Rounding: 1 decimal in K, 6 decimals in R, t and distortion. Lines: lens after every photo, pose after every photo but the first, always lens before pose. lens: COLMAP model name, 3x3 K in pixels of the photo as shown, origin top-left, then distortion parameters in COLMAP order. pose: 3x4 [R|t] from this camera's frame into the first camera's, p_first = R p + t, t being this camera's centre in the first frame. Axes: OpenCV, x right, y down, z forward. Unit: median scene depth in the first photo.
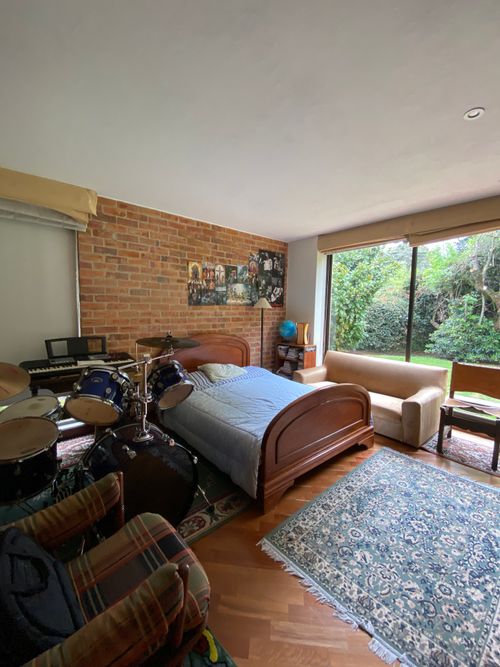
lens RADIAL K [[272.1, 0, 251.2], [0, 272.1, 330.7], [0, 0, 1]] dist [0.016213, -0.017225]
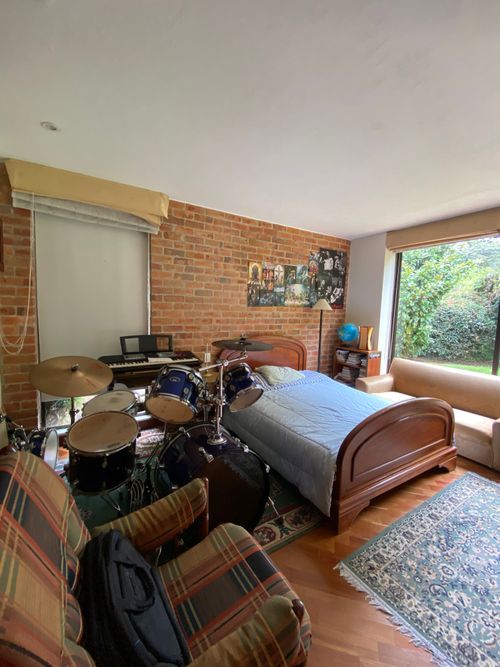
lens RADIAL K [[272.1, 0, 248.7], [0, 272.1, 330.6], [0, 0, 1]] dist [0.016213, -0.017225]
pose [[0.986924, 0.030189, -0.158333, -0.104691], [-0.030048, 0.999543, 0.003285, -0.010434], [0.158360, 0.001515, 0.987380, 0.031881]]
